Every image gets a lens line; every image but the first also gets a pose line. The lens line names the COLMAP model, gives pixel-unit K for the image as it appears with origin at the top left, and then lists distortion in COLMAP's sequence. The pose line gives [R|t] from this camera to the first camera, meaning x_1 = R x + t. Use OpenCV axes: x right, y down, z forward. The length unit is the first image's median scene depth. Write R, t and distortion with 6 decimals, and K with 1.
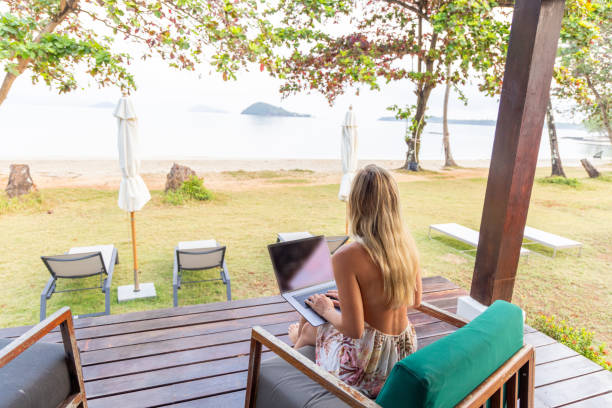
lens RADIAL K [[403.8, 0, 307.9], [0, 403.8, 207.1], [0, 0, 1]] dist [0.002477, 0.003716]
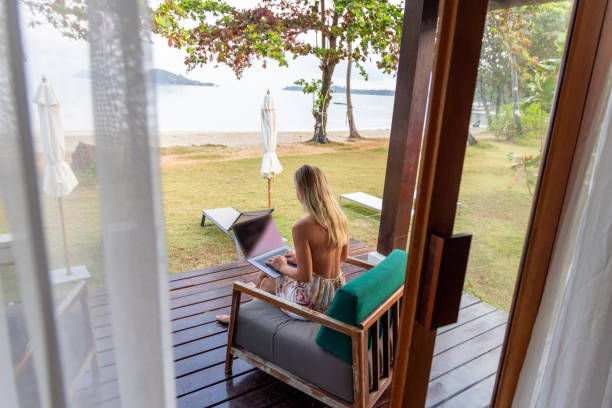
lens RADIAL K [[404.6, 0, 305.6], [0, 404.6, 202.0], [0, 0, 1]] dist [0.006299, 0.000819]
pose [[0.975536, -0.052353, 0.213514, -0.016912], [0.039616, 0.997195, 0.063506, -0.005684], [-0.216240, -0.053494, 0.974874, -0.038897]]
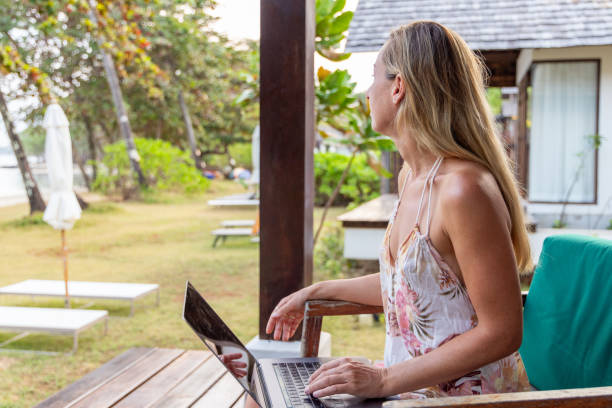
lens RADIAL K [[688.9, 0, 306.0], [0, 688.9, 204.0], [0, 0, 1]] dist [0.010632, 0.021832]
pose [[0.545348, -0.101834, 0.832001, -0.060871], [0.204157, 0.978838, -0.014011, 0.010307], [-0.812967, 0.177500, 0.554597, 0.061923]]
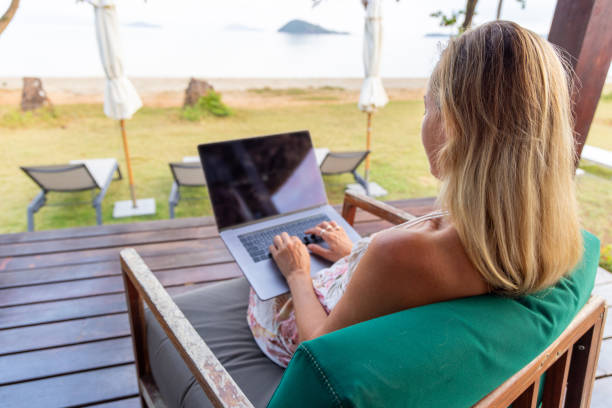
lens RADIAL K [[403.1, 0, 307.8], [0, 403.1, 203.2], [0, 0, 1]] dist [0.007685, 0.001402]
pose [[0.995958, 0.020805, -0.087381, 0.018730], [-0.005195, 0.984519, 0.175198, 0.010943], [0.089673, -0.174036, 0.980648, 0.041950]]
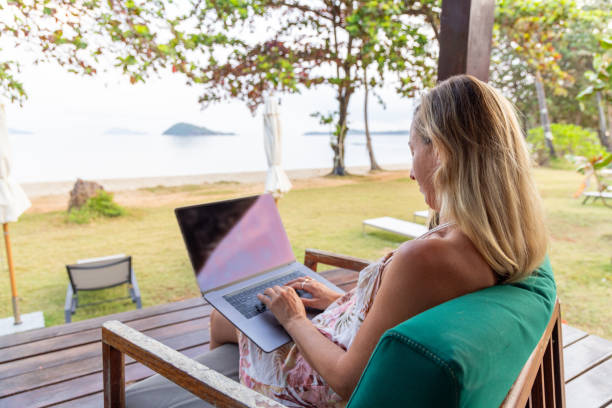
lens RADIAL K [[404.6, 0, 305.6], [0, 404.6, 202.0], [0, 0, 1]] dist [0.006299, 0.000819]
pose [[0.983501, -0.071558, 0.166145, 0.005293], [0.080085, 0.995763, -0.045195, 0.016969], [-0.162207, 0.057755, 0.985065, 0.038196]]
